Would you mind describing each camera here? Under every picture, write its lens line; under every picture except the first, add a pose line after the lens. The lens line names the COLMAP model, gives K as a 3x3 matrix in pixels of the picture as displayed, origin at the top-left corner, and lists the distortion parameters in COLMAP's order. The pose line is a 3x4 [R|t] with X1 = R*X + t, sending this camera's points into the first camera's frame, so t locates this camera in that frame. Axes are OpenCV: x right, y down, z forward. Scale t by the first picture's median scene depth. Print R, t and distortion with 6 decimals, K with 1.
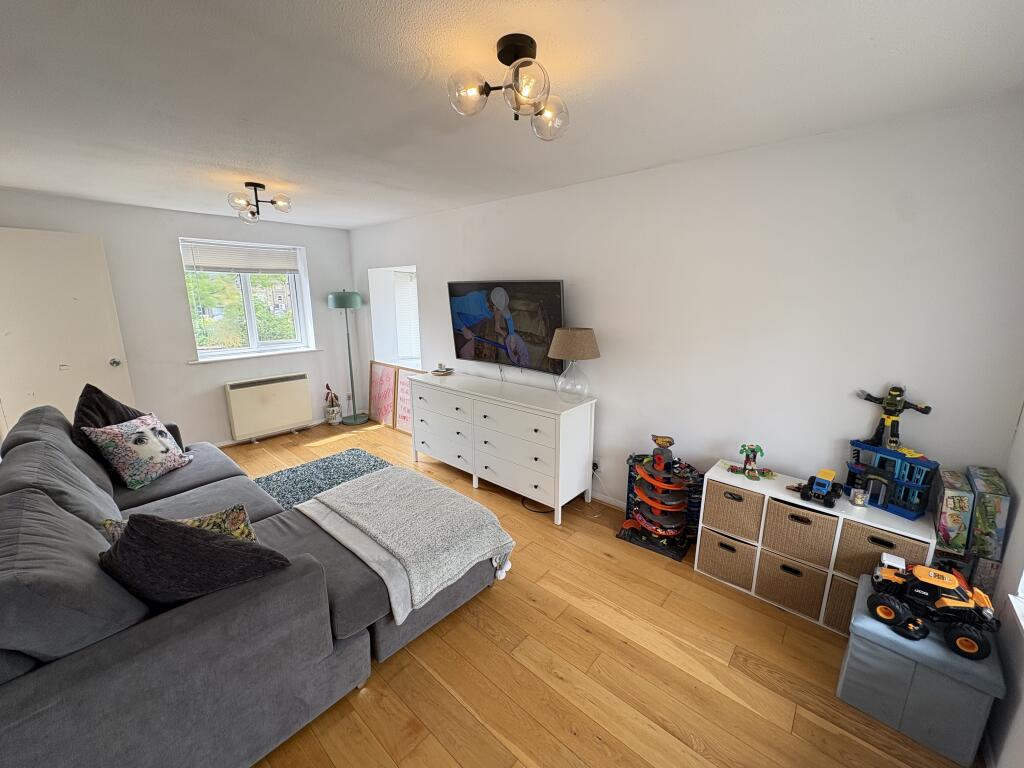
lens RADIAL K [[406.7, 0, 512.0], [0, 406.7, 384.0], [0, 0, 1]] dist [-0.000424, 0.000232]
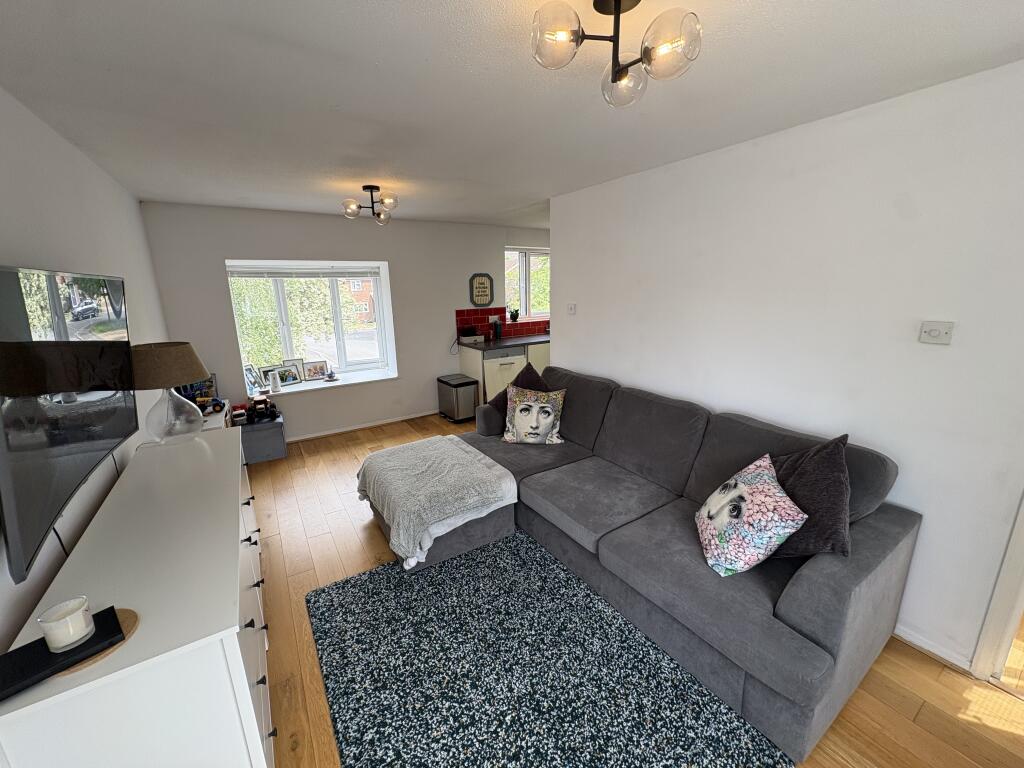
lens RADIAL K [[406.7, 0, 512.0], [0, 406.7, 384.0], [0, 0, 1]] dist [-0.000424, 0.000232]
pose [[-0.964019, -0.049404, 0.261202, -0.650509], [0.073510, 0.894723, 0.440531, -0.345434], [-0.255468, 0.443881, -0.858898, 1.482097]]
